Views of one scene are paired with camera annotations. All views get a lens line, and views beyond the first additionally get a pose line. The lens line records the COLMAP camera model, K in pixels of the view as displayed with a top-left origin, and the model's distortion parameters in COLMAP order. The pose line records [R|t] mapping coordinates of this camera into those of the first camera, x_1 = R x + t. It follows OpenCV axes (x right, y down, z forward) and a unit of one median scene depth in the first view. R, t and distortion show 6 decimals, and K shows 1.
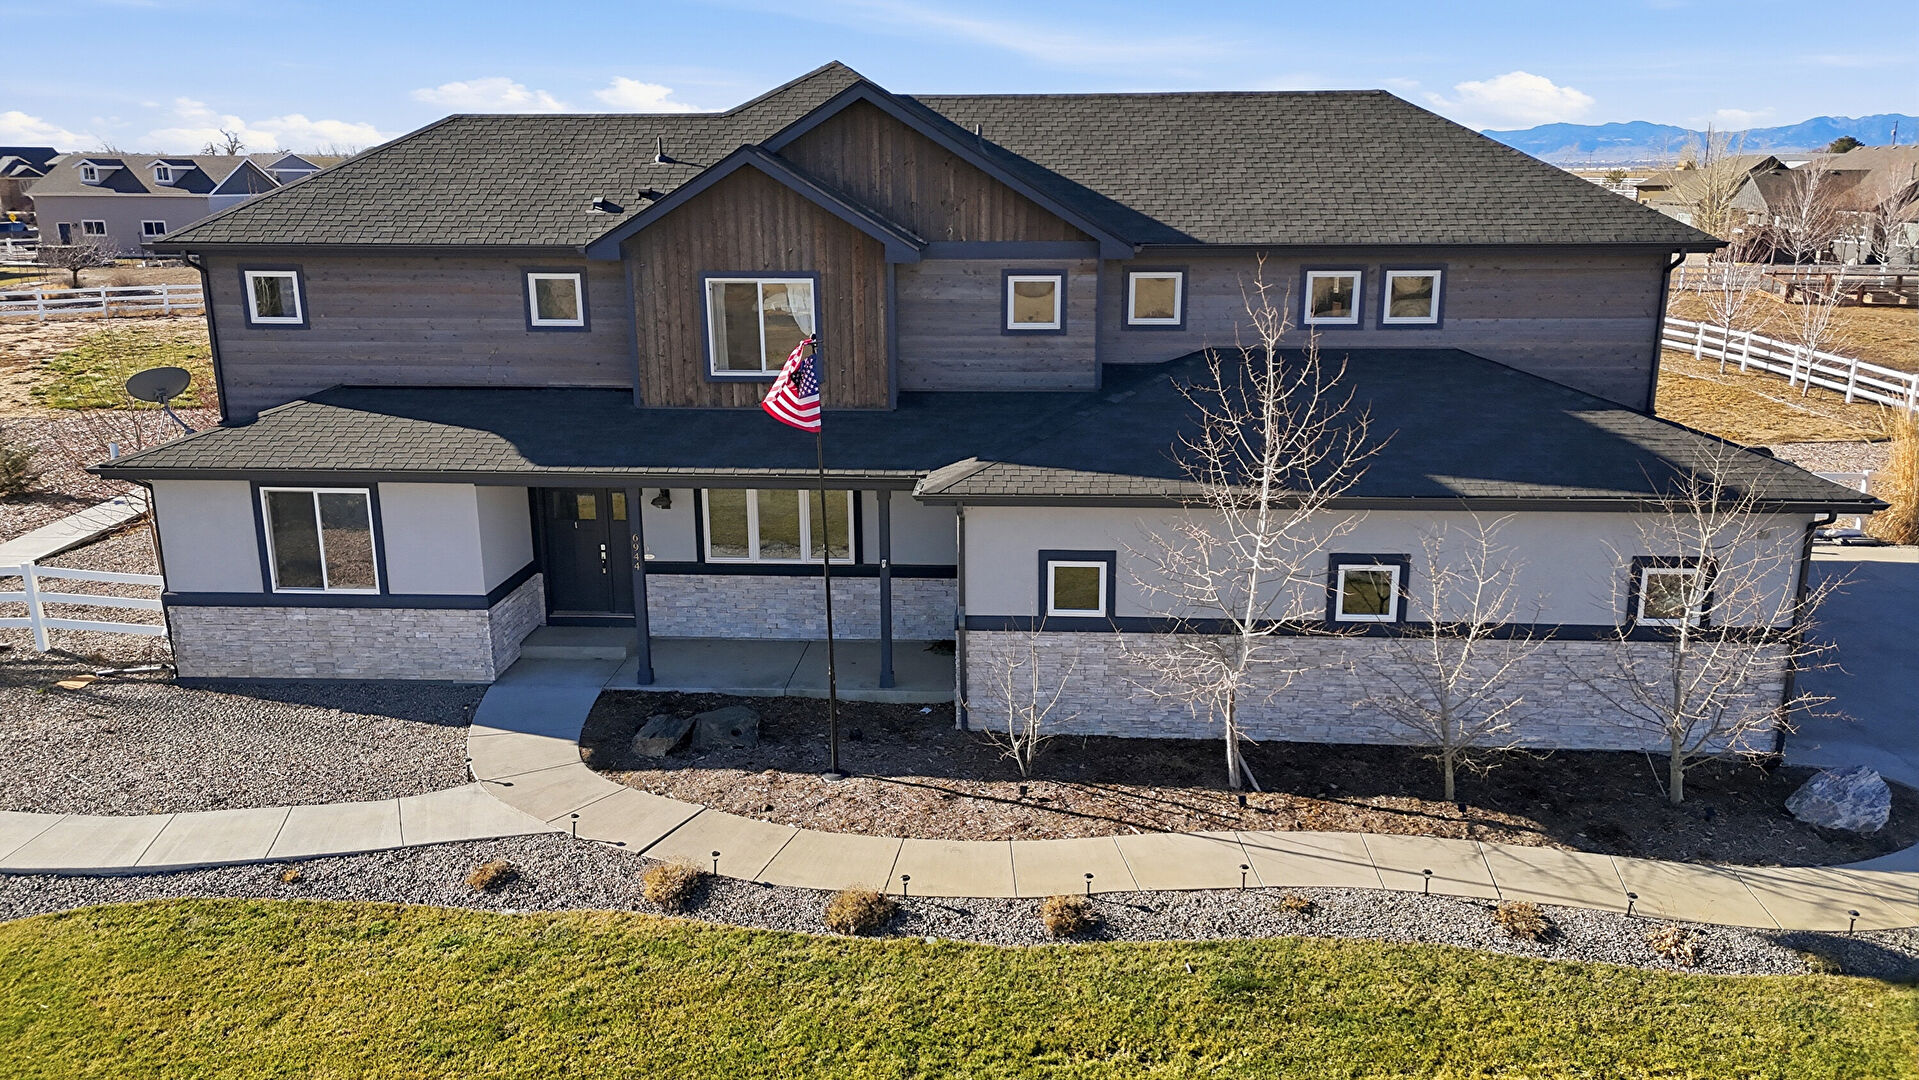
lens RADIAL K [[1399.6, 0, 969.5], [0, 1399.6, 539.9], [0, 0, 1]] dist [0.104244, -0.105121]
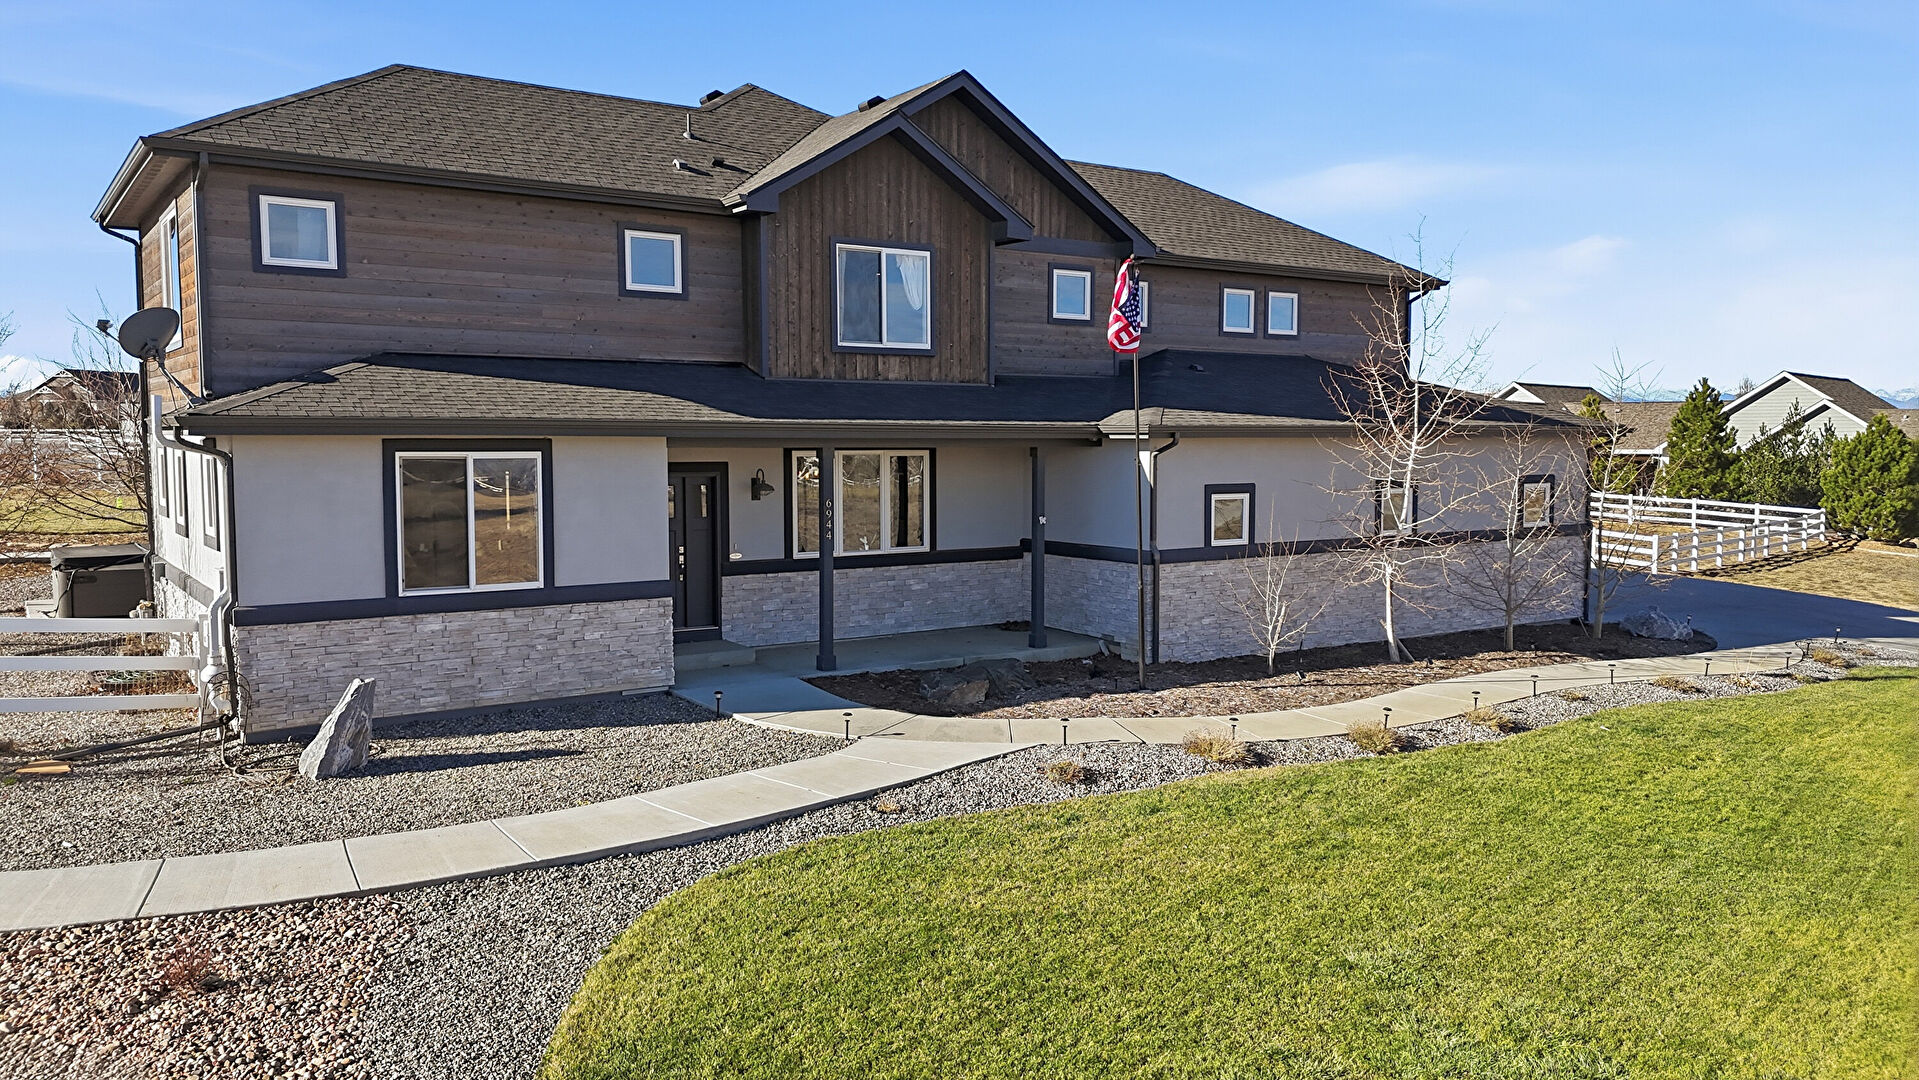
lens RADIAL K [[1399.6, 0, 969.5], [0, 1399.6, 539.9], [0, 0, 1]] dist [0.104244, -0.105121]
pose [[0.787718, -0.041744, 0.614620, -0.709263], [0.149553, 0.980813, -0.125057, 0.146311], [-0.597607, 0.190428, 0.778847, 0.230843]]
